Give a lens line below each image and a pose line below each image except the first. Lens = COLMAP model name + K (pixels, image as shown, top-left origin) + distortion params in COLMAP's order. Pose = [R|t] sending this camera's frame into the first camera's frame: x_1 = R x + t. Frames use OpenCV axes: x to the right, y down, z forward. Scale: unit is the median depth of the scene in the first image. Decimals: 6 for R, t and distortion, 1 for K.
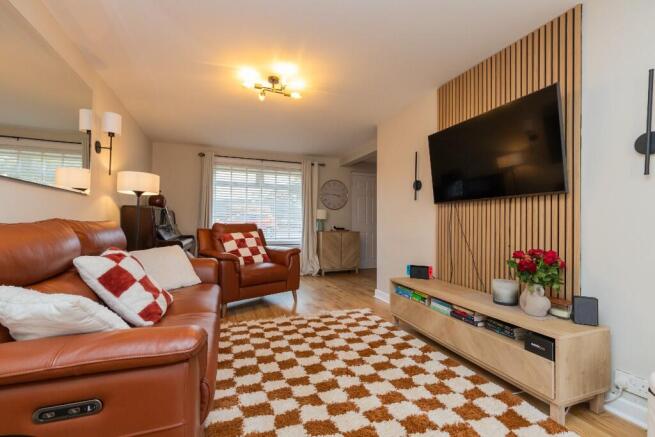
lens RADIAL K [[291.9, 0, 329.1], [0, 291.9, 219.4], [0, 0, 1]] dist [0.007225, -0.002369]
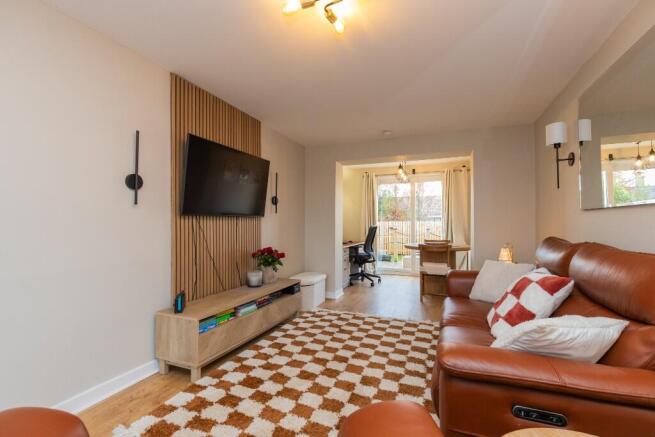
lens RADIAL K [[291.9, 0, 331.3], [0, 291.9, 219.6], [0, 0, 1]] dist [0.007225, -0.002369]
pose [[-0.744122, 0.002183, 0.668040, -0.527144], [-0.011091, 0.999816, -0.015622, -0.031901], [-0.667952, -0.019034, -0.743961, 1.369286]]
